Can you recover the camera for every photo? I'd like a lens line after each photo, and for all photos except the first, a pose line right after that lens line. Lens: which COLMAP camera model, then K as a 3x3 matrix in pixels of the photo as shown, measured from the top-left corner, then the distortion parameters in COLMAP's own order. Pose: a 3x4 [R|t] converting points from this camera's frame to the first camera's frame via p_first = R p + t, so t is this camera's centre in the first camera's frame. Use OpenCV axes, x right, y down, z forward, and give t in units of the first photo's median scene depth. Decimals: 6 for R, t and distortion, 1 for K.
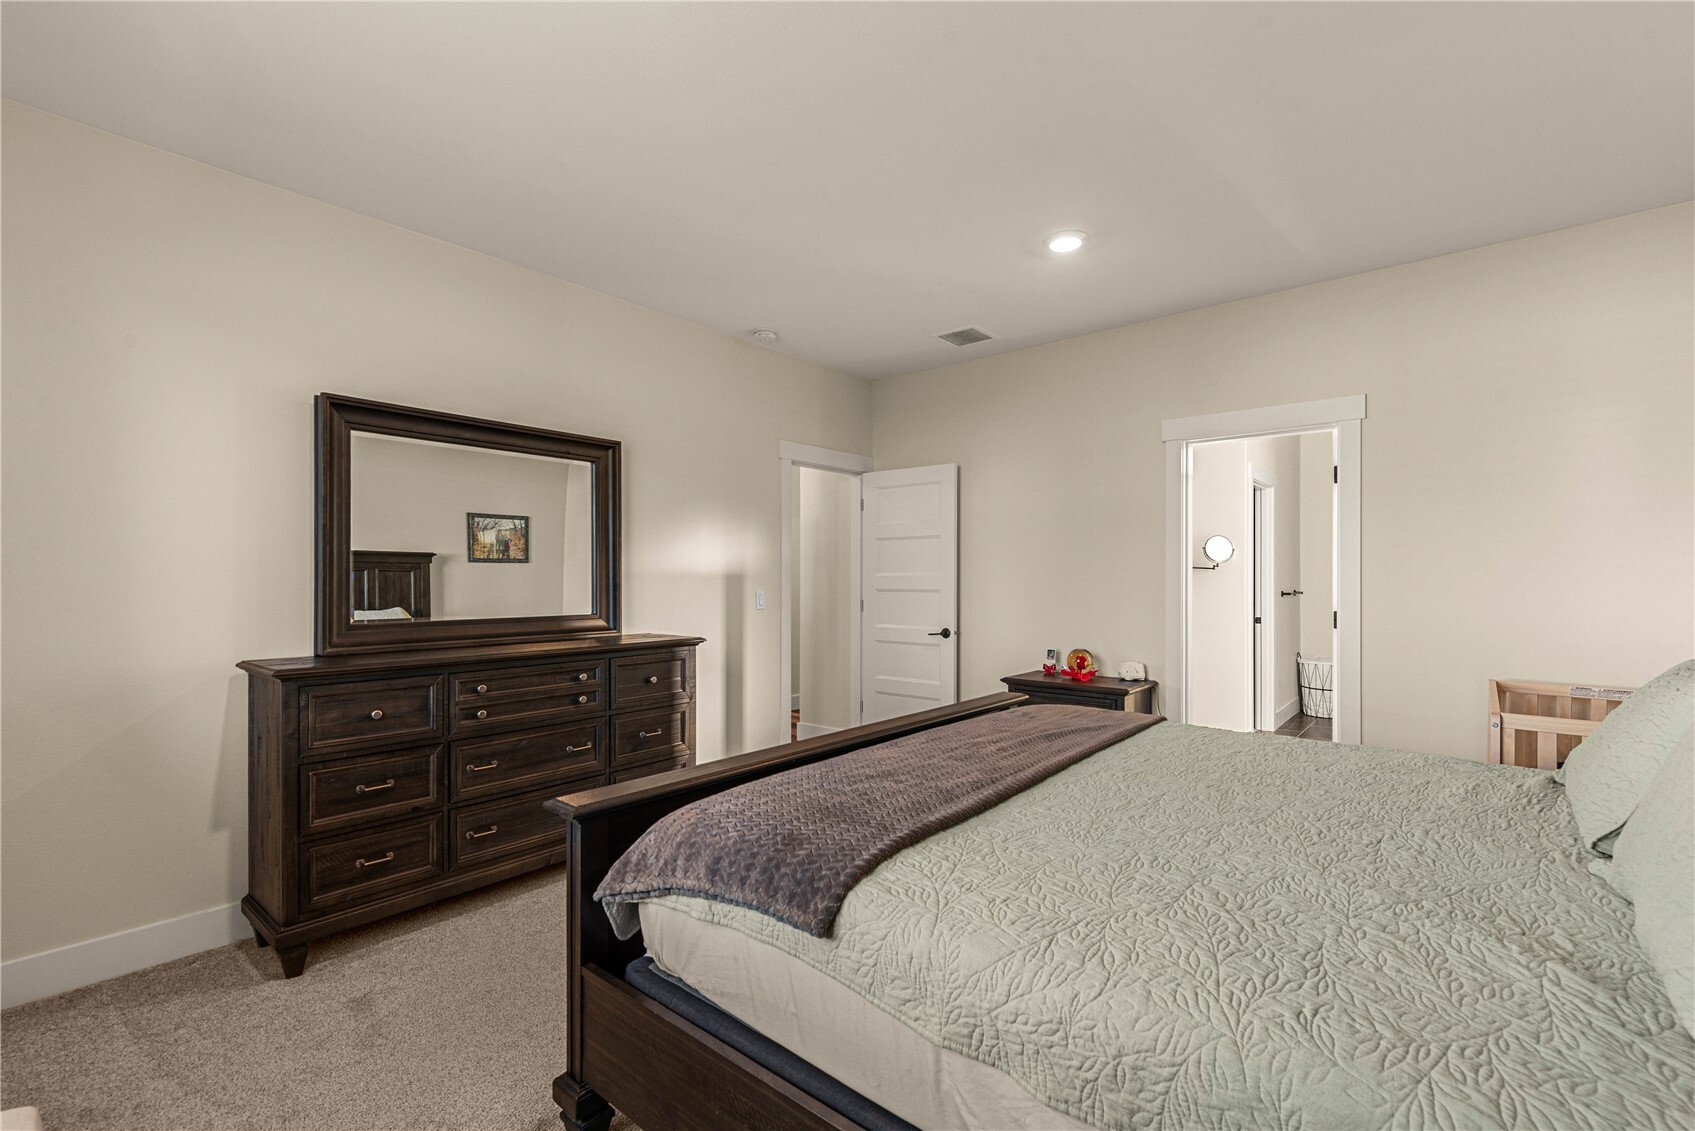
lens RADIAL K [[742.9, 0, 851.0], [0, 742.9, 575.0], [0, 0, 1]] dist [0.004083, 0.000192]
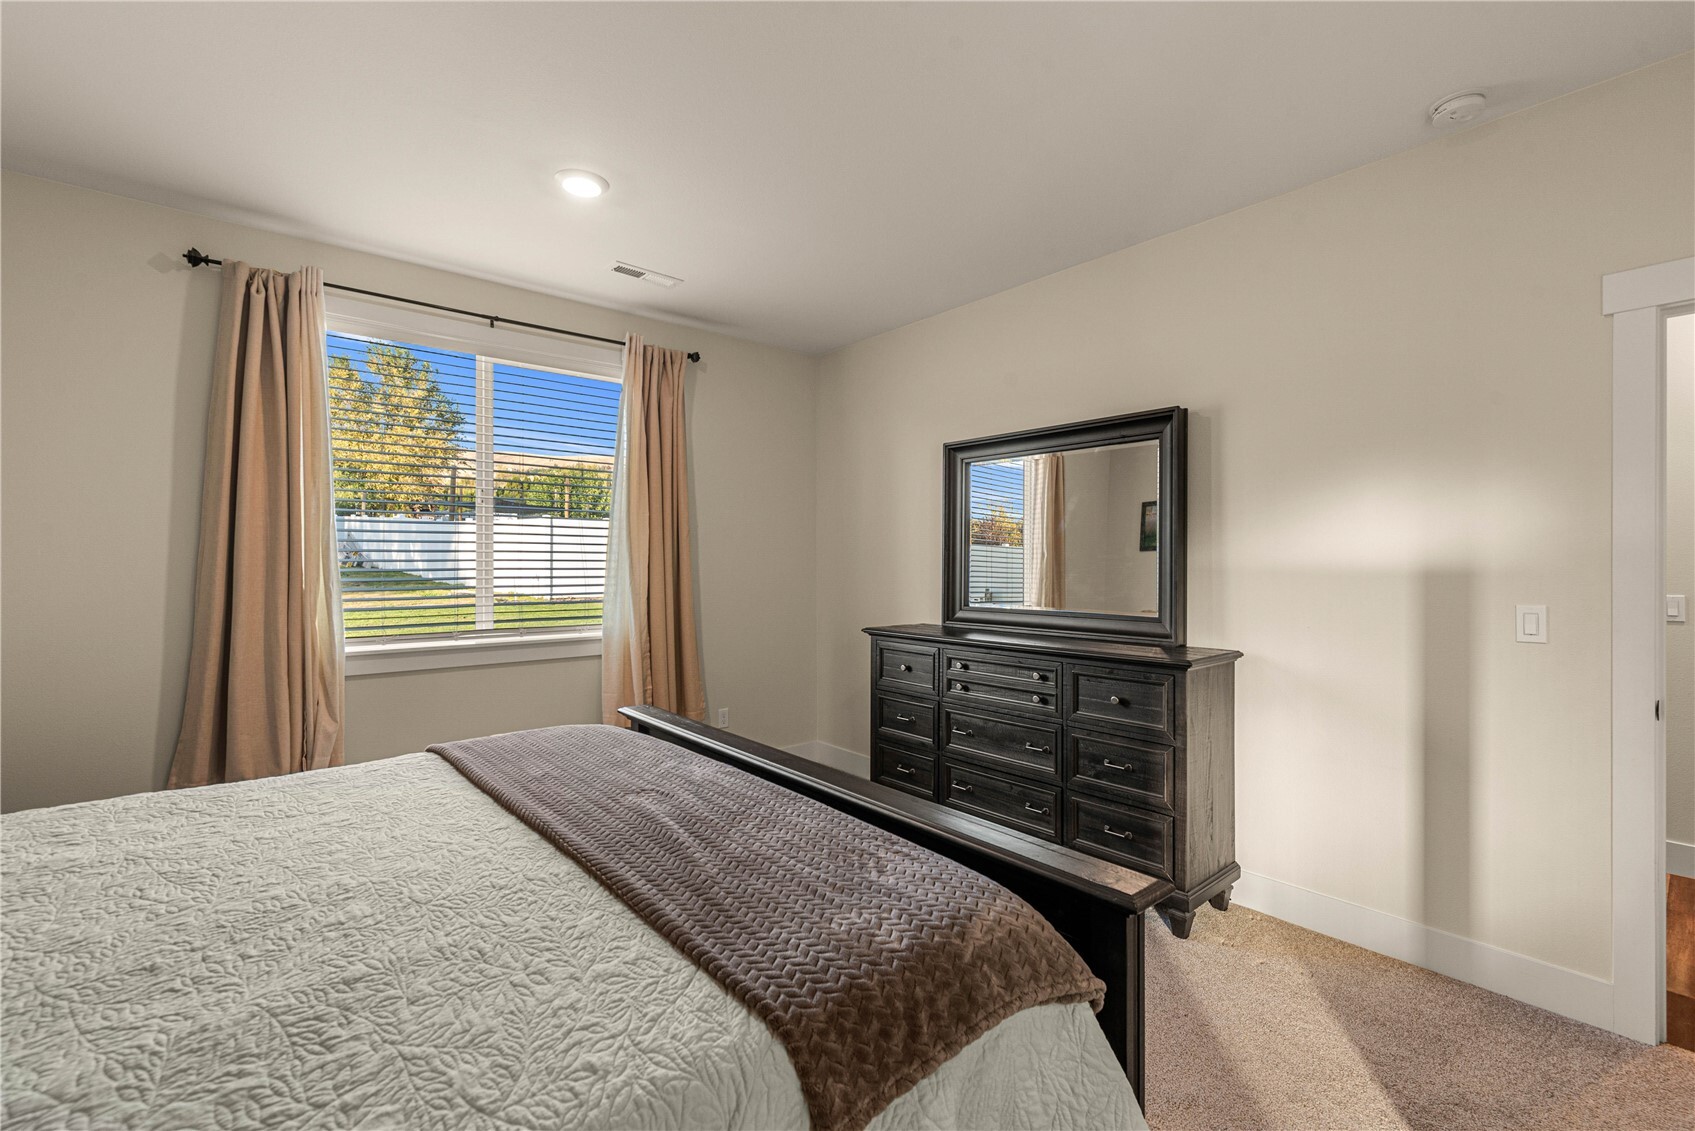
lens RADIAL K [[742.9, 0, 850.4], [0, 742.9, 562.4], [0, 0, 1]] dist [0.004083, 0.000192]
pose [[-0.175361, 0.003409, -0.984498, 0.554856], [0.007687, 0.999968, 0.002093, -0.014869], [0.984474, -0.007200, -0.175381, 0.800903]]
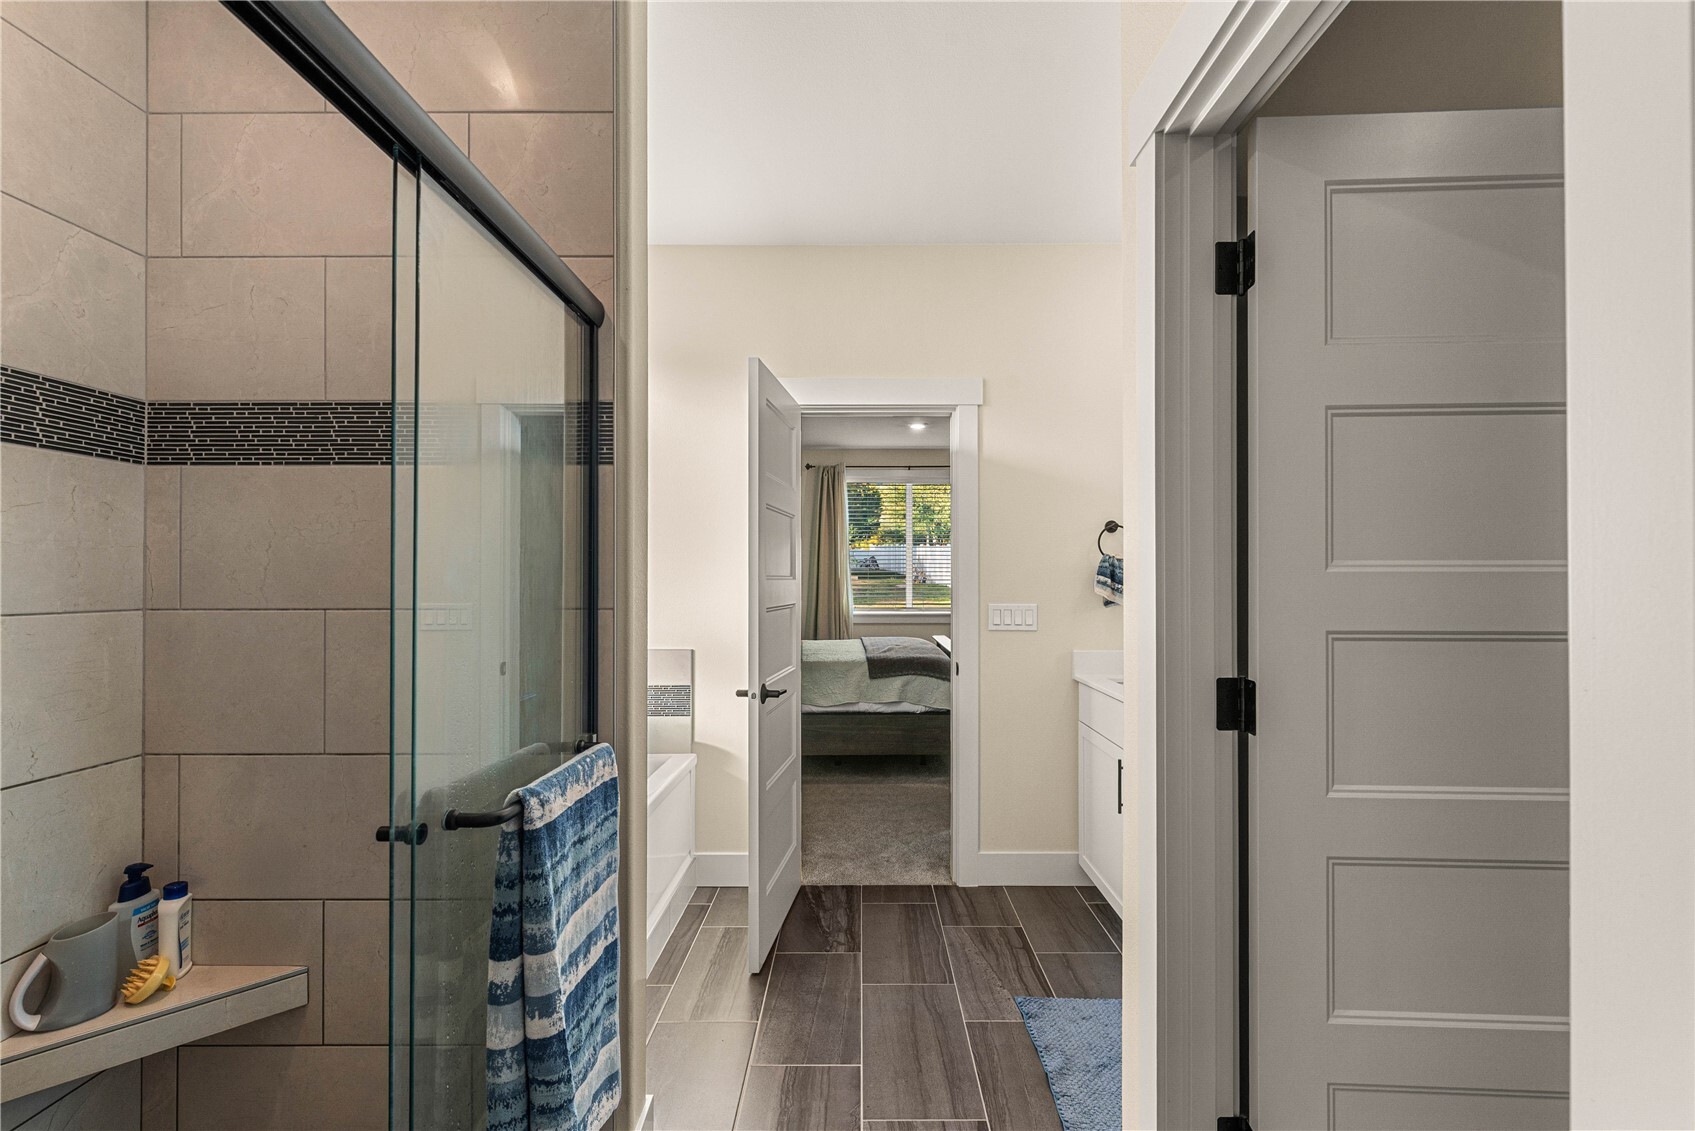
lens RADIAL K [[742.9, 0, 844.4], [0, 742.9, 575.1], [0, 0, 1]] dist [0.004083, 0.000192]
pose [[-0.774838, -0.002860, -0.632154, 0.834547], [0.005662, 0.999918, -0.011463, -0.007197], [0.632135, -0.012461, -0.774758, 1.210056]]
